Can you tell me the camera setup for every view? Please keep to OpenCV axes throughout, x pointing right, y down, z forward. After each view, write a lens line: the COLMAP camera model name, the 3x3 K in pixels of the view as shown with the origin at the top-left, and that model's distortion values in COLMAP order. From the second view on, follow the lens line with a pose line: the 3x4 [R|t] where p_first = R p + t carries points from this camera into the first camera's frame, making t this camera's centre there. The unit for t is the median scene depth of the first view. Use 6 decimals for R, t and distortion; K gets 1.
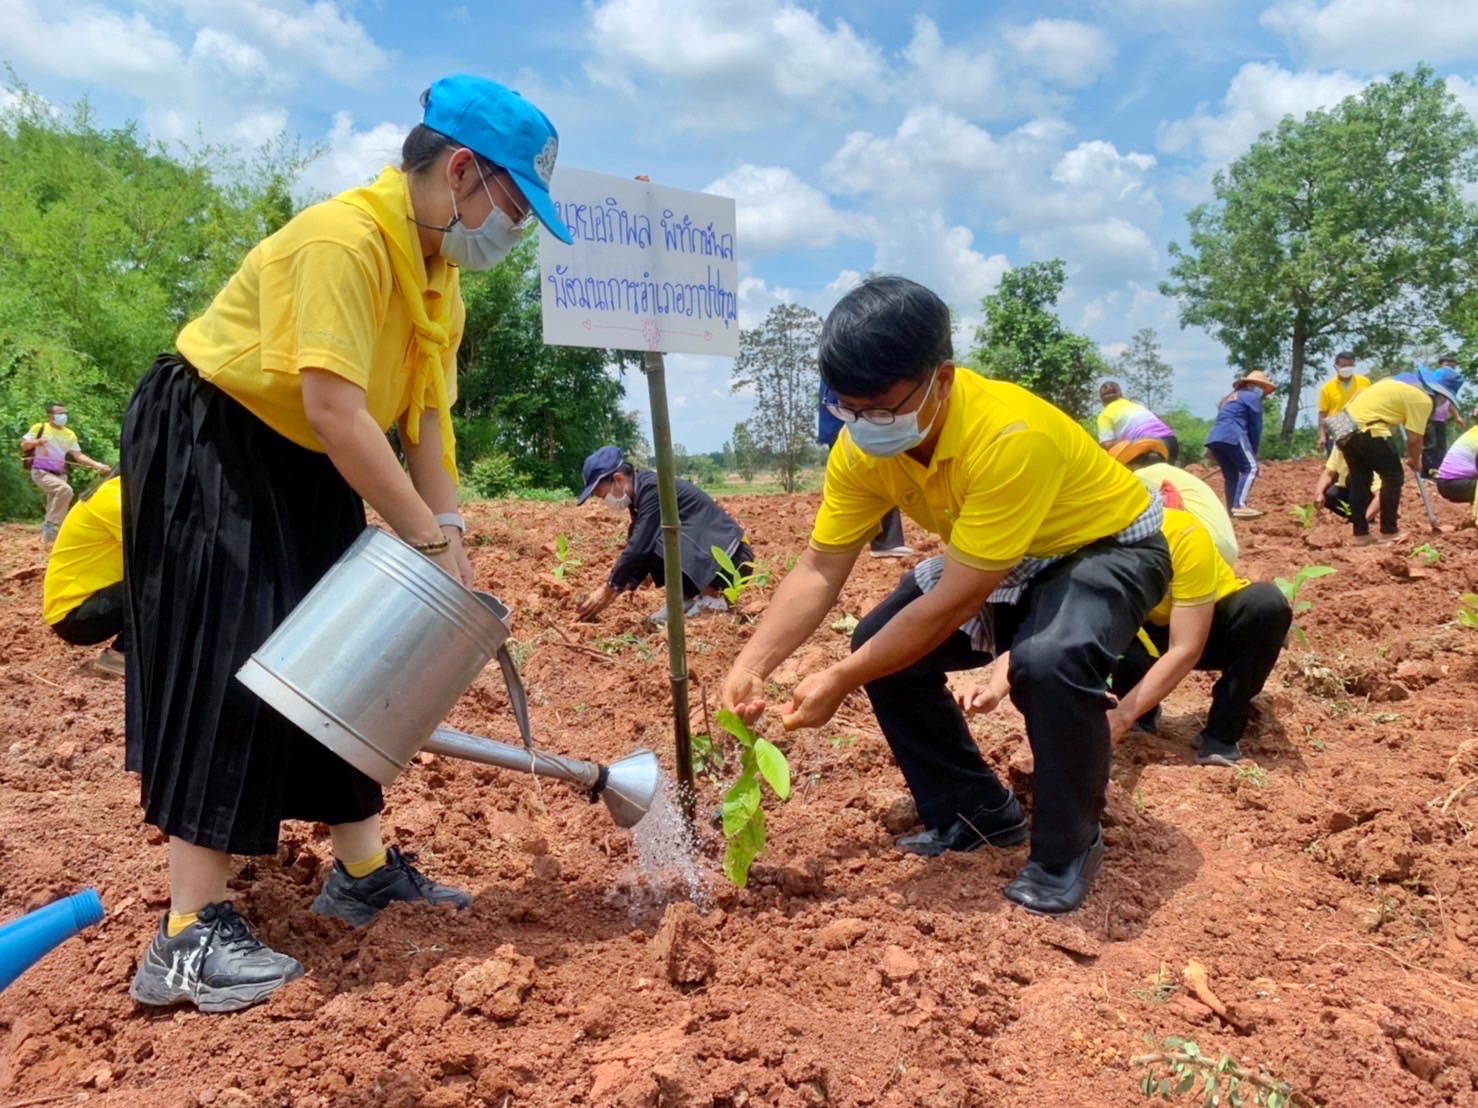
lens RADIAL K [[1117.8, 0, 726.3], [0, 1117.8, 560.2], [0, 0, 1]] dist [0.009753, -0.014349]
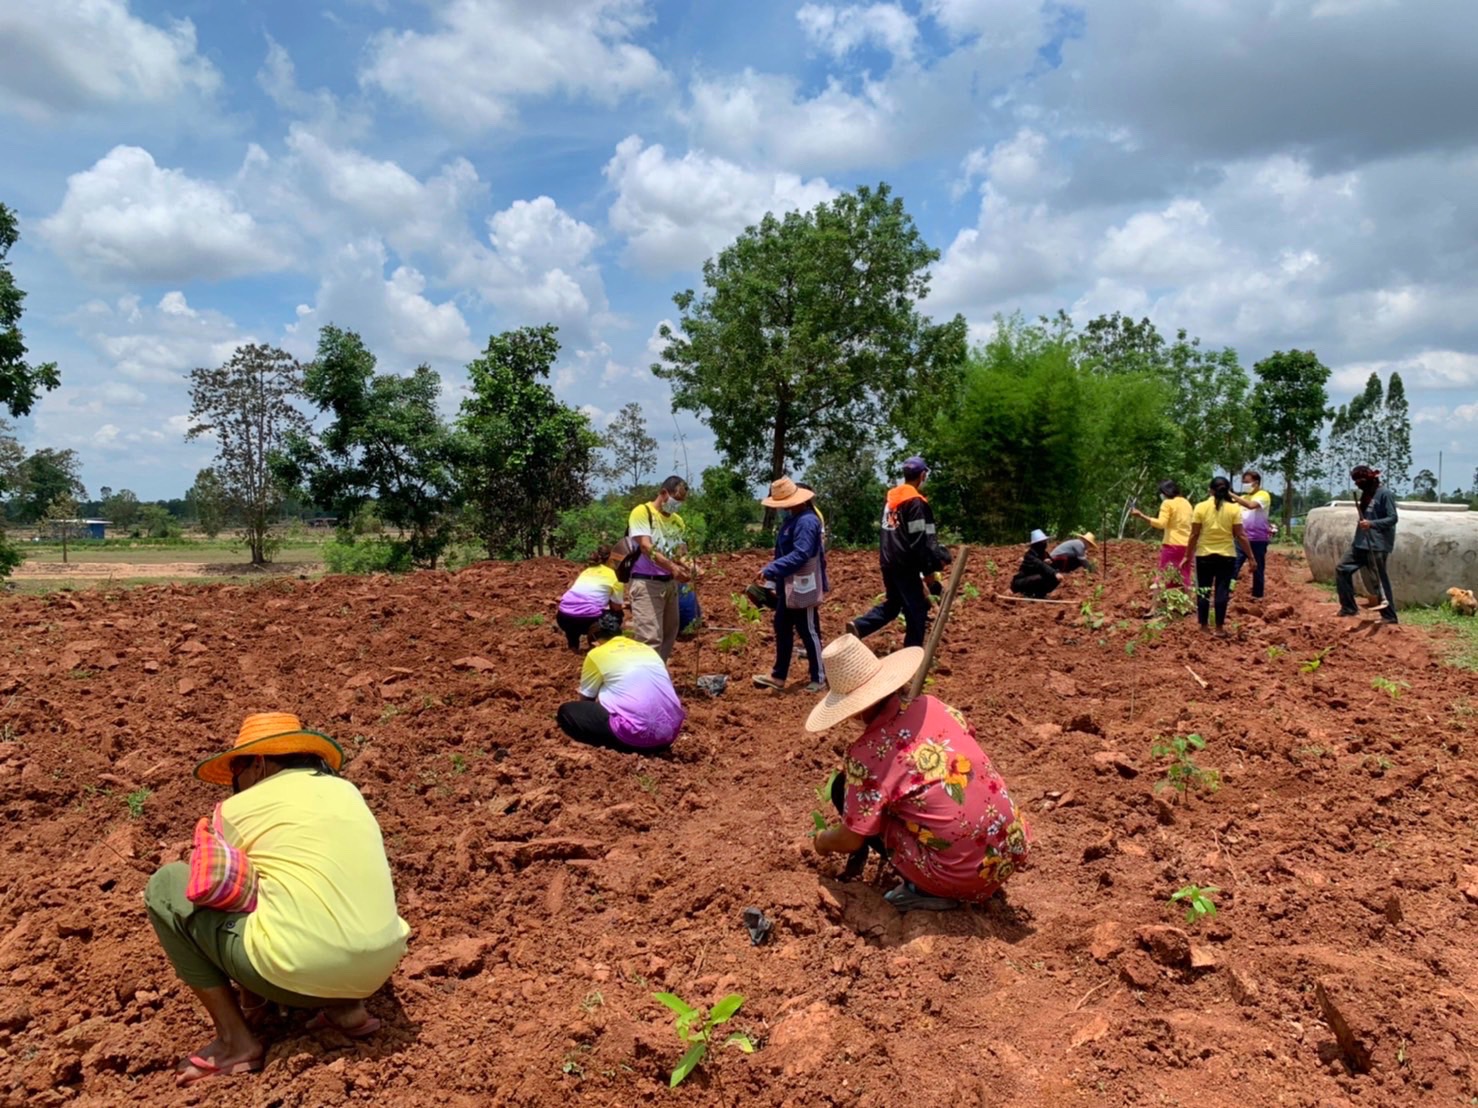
lens RADIAL K [[1117.8, 0, 727.1], [0, 1117.8, 564.5], [0, 0, 1]] dist [0.009753, -0.014349]
pose [[0.901692, 0.015920, 0.432085, 0.032227], [0.004265, 0.998946, -0.045707, -0.032081], [-0.432358, 0.043057, 0.900674, 0.118878]]
